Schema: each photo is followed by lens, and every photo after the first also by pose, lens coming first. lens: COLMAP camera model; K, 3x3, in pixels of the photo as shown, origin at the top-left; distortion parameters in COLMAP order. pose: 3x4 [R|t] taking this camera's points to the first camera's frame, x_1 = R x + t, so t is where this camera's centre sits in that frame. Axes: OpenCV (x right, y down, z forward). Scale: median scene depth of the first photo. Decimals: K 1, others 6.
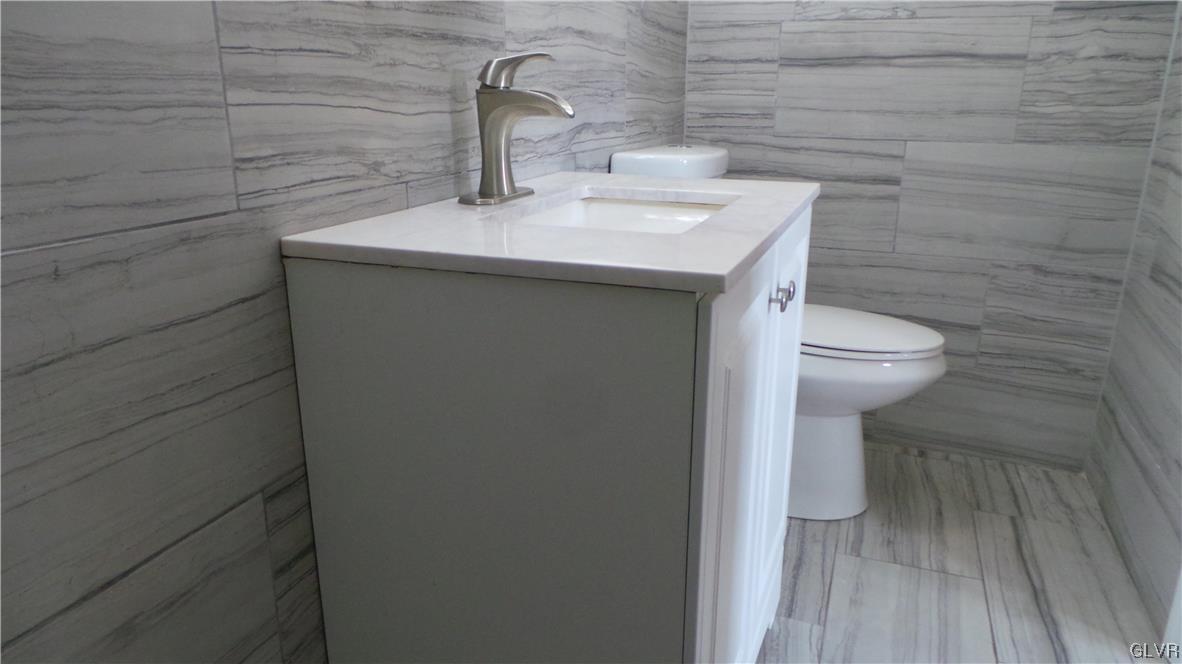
lens RADIAL K [[819.7, 0, 591.7], [0, 819.7, 334.8], [0, 0, 1]] dist [-0.002196, 0.019510]
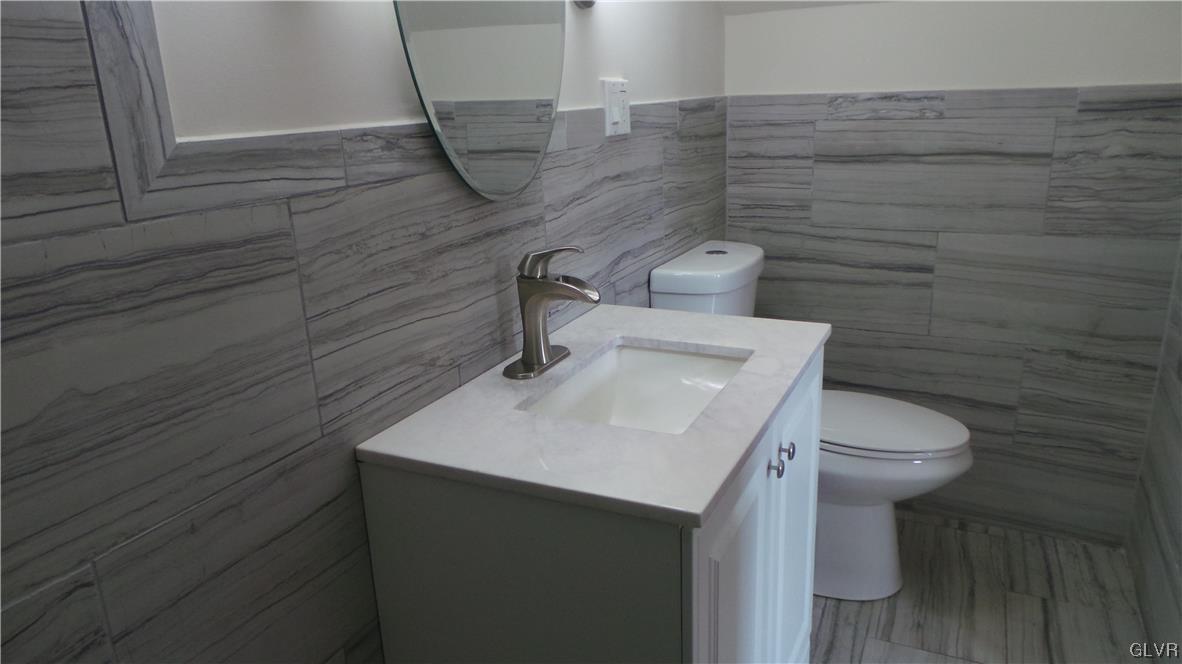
lens RADIAL K [[819.7, 0, 593.5], [0, 819.7, 333.0], [0, 0, 1]] dist [-0.002196, 0.019510]
pose [[0.995652, -0.016169, -0.091738, 0.046498], [0.016299, 0.999867, 0.000667, -0.135703], [0.091715, -0.002159, 0.995783, -0.098180]]
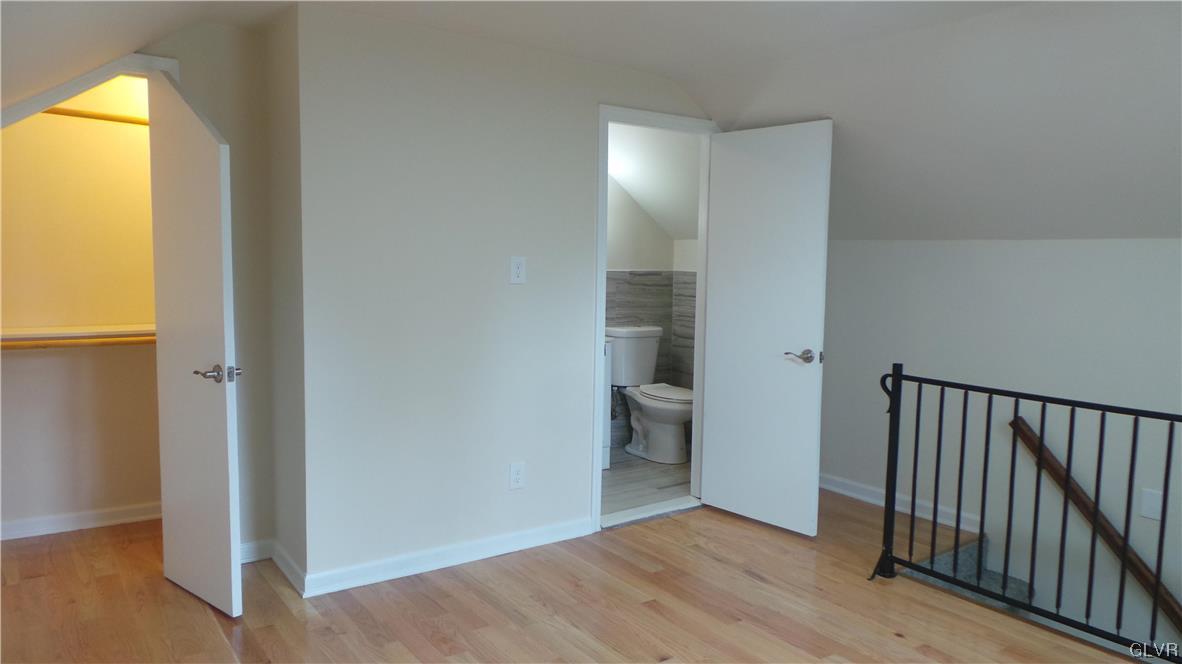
lens RADIAL K [[819.7, 0, 597.8], [0, 819.7, 335.7], [0, 0, 1]] dist [-0.002196, 0.019510]
pose [[0.821989, 0.058438, -0.566497, 1.744833], [-0.171606, 0.973904, -0.148535, 0.272888], [0.543033, 0.219309, 0.810567, -1.507484]]
